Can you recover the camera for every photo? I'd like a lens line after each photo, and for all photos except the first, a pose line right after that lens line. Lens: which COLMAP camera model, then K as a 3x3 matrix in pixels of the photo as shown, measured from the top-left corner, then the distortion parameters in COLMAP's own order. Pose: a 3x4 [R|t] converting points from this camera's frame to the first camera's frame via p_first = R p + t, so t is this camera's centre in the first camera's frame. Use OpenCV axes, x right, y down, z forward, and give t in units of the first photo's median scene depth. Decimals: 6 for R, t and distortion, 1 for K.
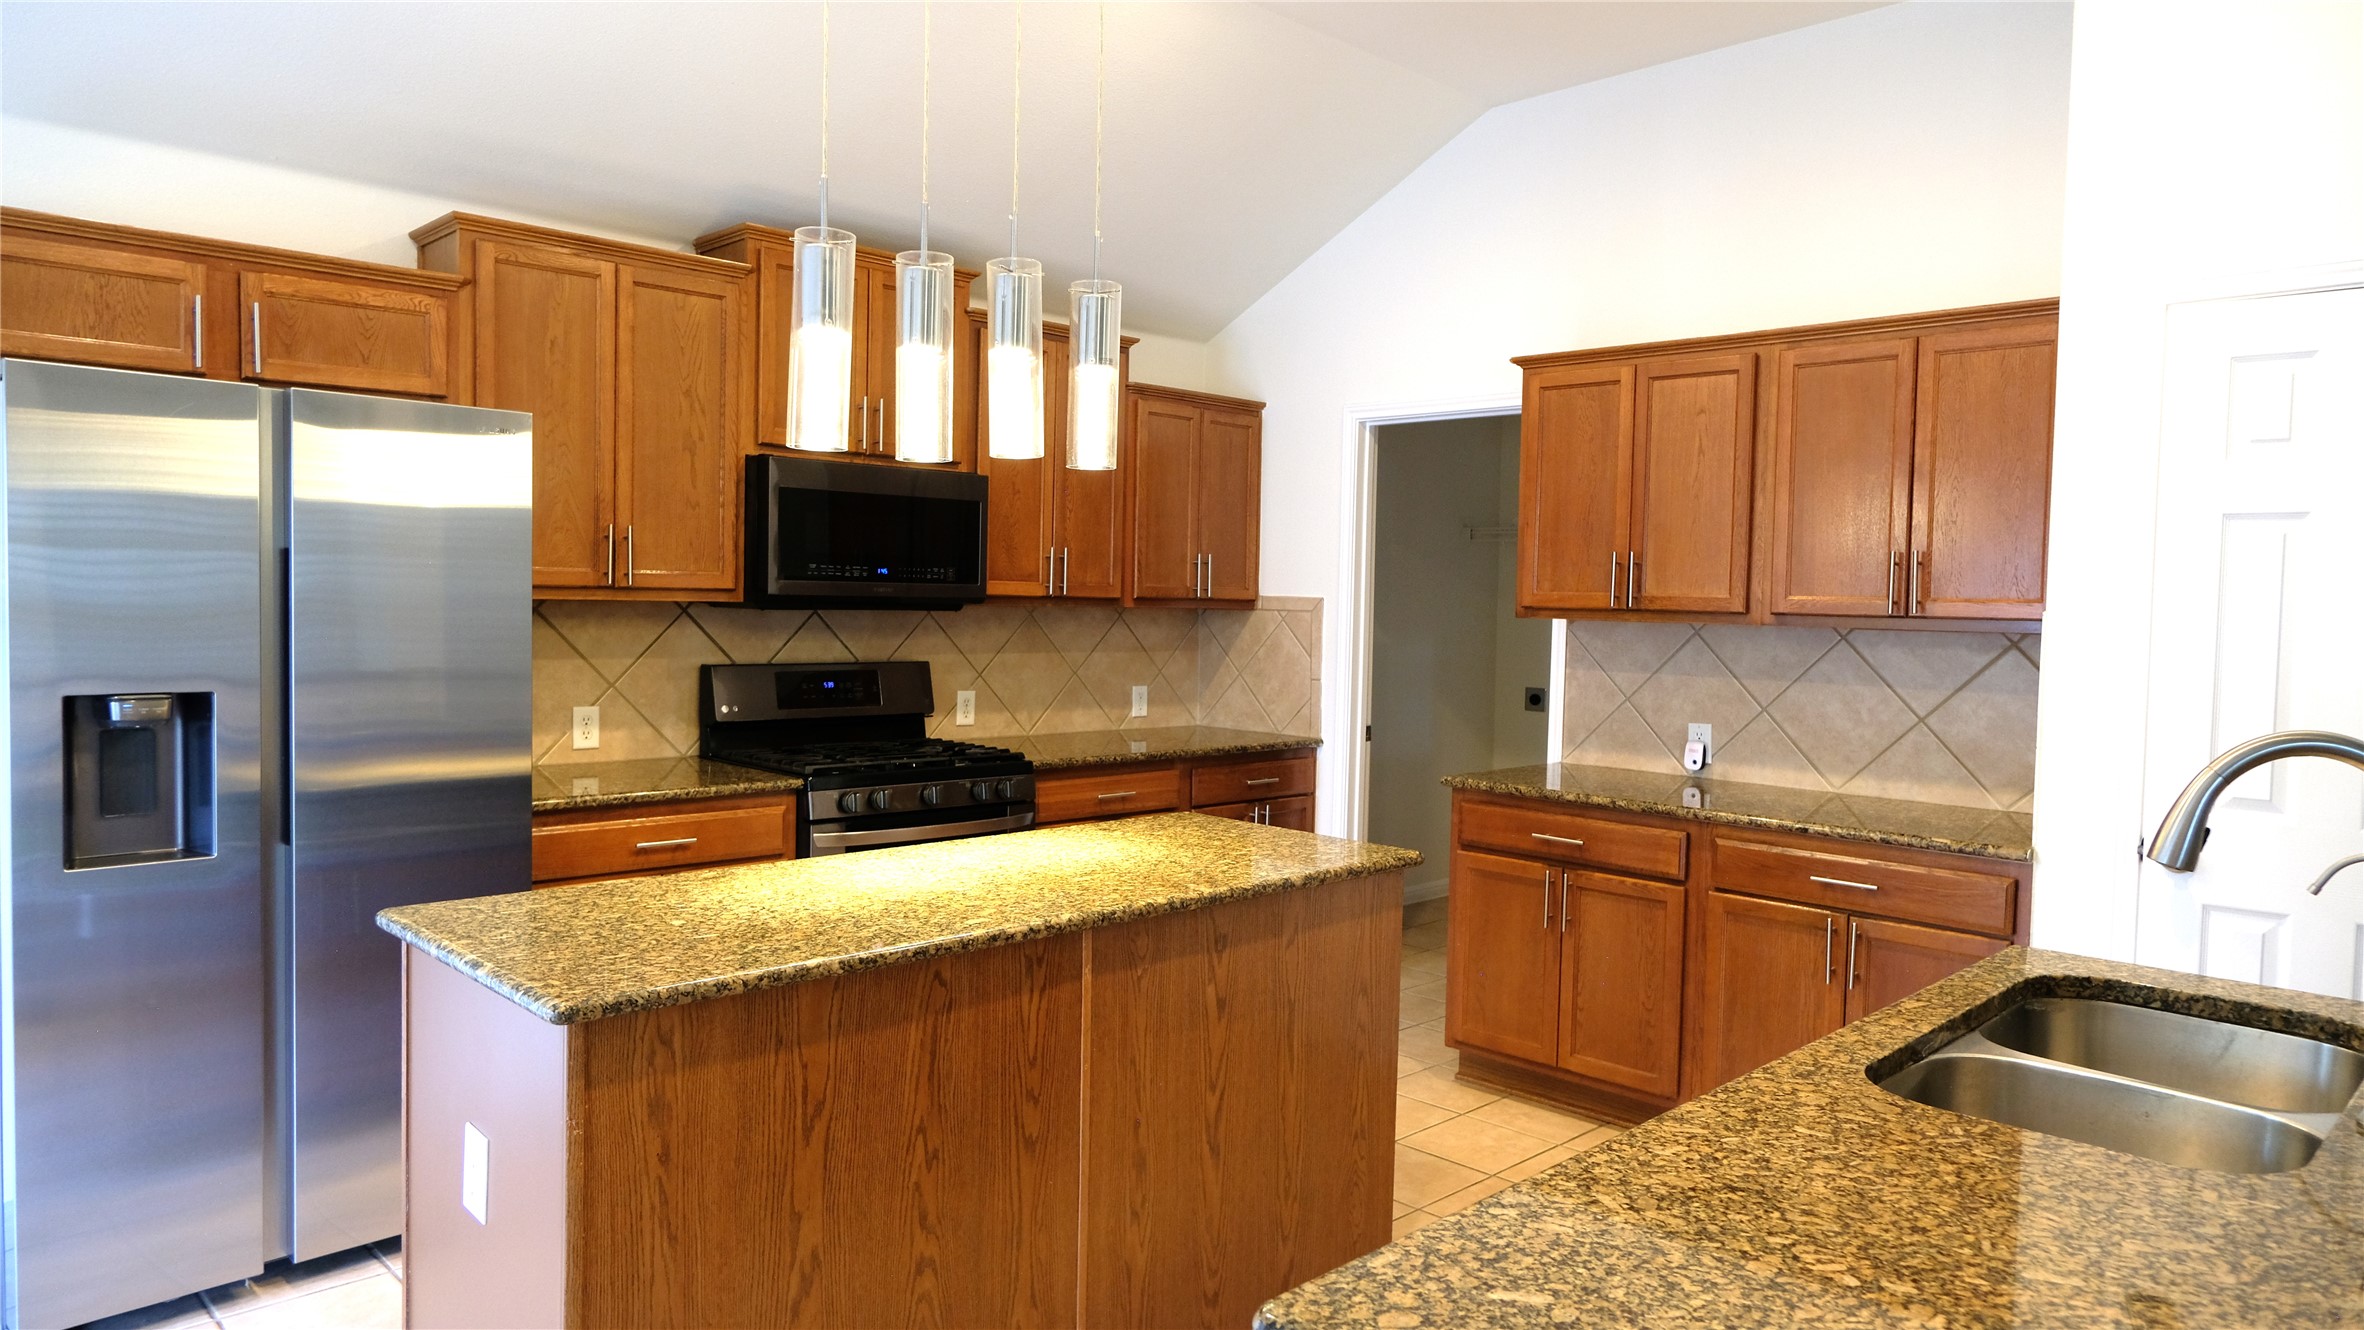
lens RADIAL K [[1503.3, 0, 1183.5], [0, 1503.3, 659.6], [0, 0, 1]] dist [-0.010745, -0.001900]
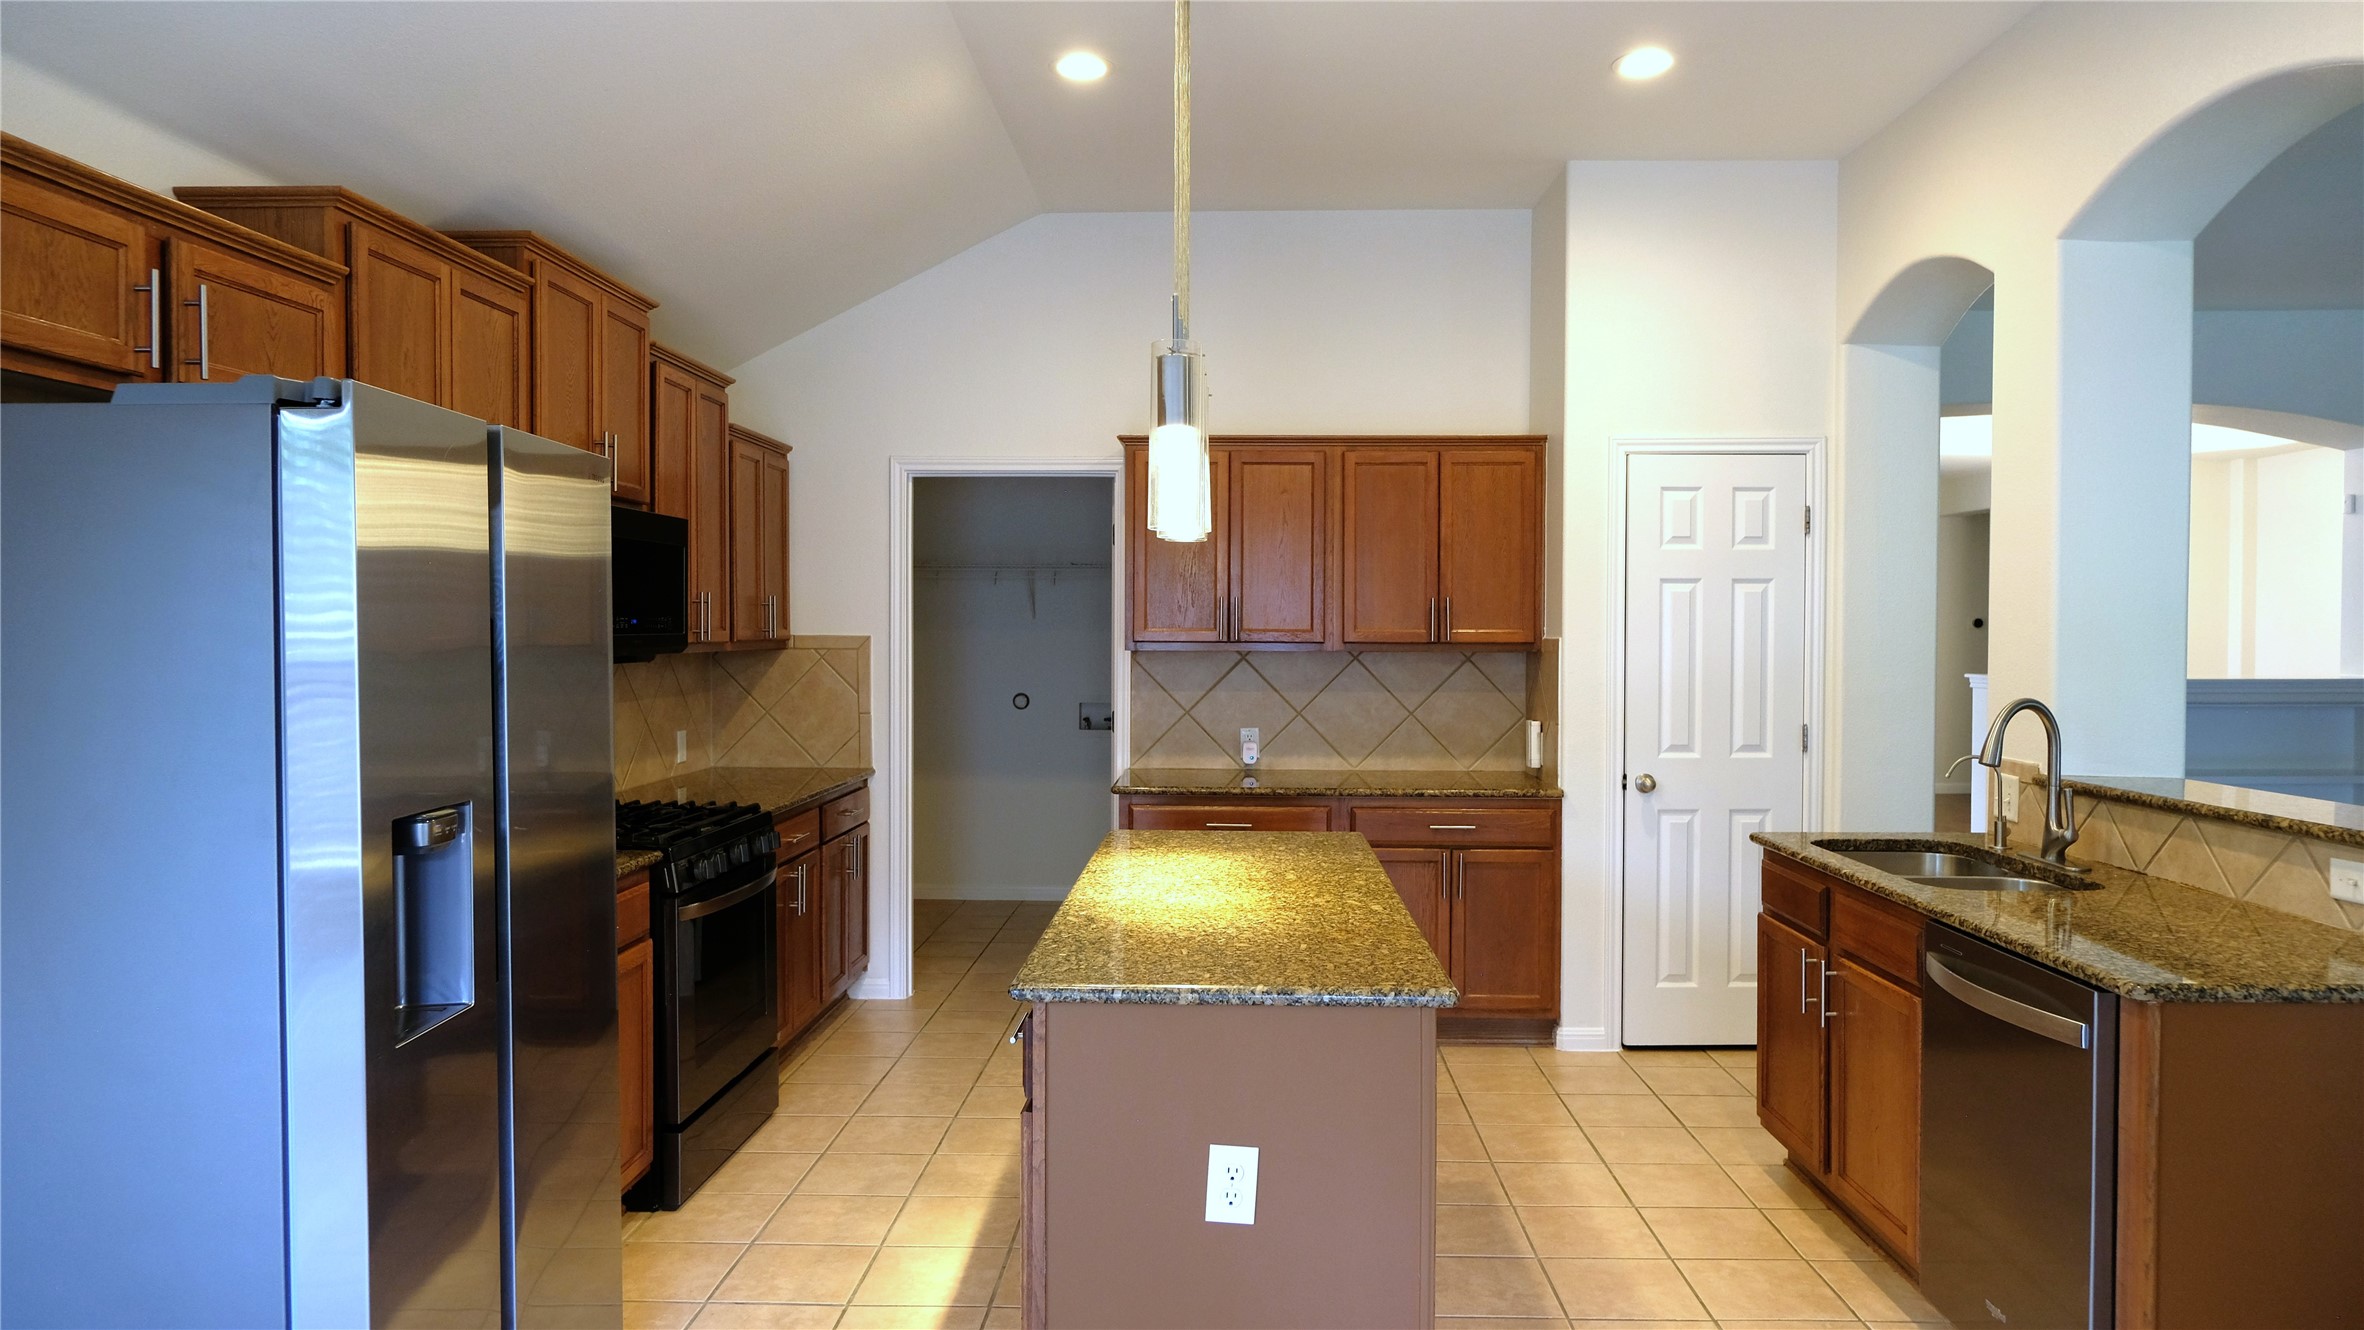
lens RADIAL K [[1503.3, 0, 1191.8], [0, 1503.3, 663.0], [0, 0, 1]] dist [-0.010745, -0.001900]
pose [[0.720859, -0.037056, 0.692090, -0.626583], [0.042198, 0.999064, 0.009539, -0.029471], [-0.691796, 0.022328, 0.721748, 0.100788]]
